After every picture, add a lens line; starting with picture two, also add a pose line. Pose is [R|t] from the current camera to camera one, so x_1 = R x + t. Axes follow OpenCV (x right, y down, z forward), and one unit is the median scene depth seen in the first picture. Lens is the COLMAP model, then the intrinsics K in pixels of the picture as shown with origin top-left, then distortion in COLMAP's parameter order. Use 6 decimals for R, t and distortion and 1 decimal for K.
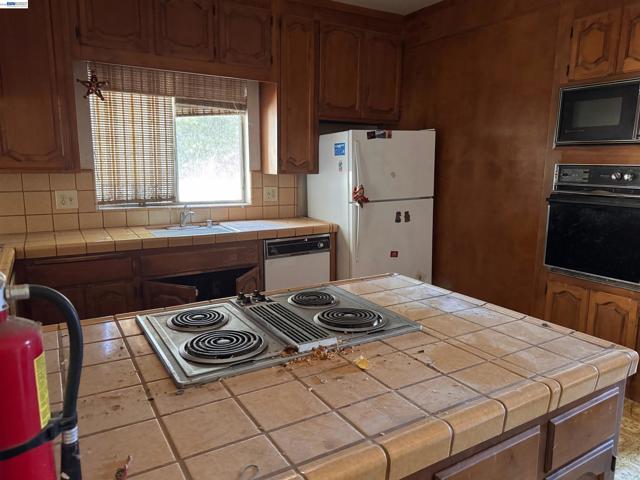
lens RADIAL K [[453.5, 0, 320.0], [0, 453.5, 240.0], [0, 0, 1]] dist [0.105510, -0.182438]
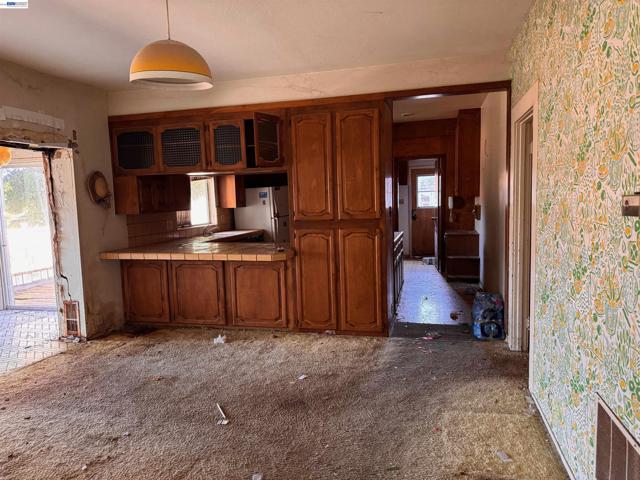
lens RADIAL K [[454.5, 0, 320.0], [0, 454.5, 240.0], [0, 0, 1]] dist [0.080267, -0.115084]
pose [[0.721777, -0.100861, 0.684737, -1.305954], [0.155627, 0.987641, -0.018566, 0.102615], [-0.674402, 0.119964, 0.728554, -0.785485]]
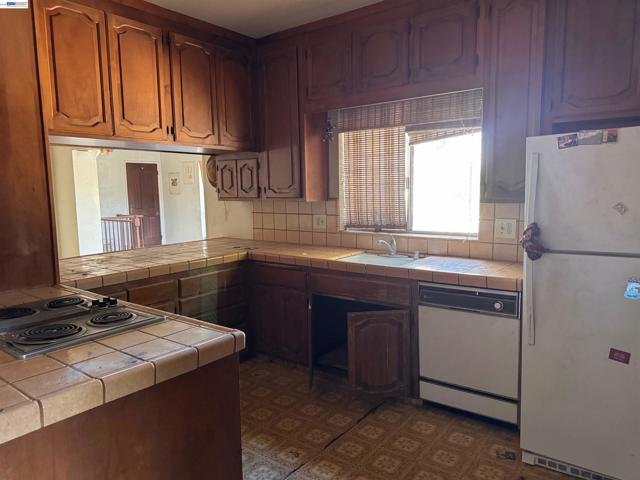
lens RADIAL K [[454.5, 0, 320.0], [0, 454.5, 240.0], [0, 0, 1]] dist [0.080267, -0.115084]
pose [[0.349678, 0.092516, -0.932291, 0.574373], [-0.138126, 0.989329, 0.046368, -0.086561], [0.926632, 0.112560, 0.358725, 0.502074]]
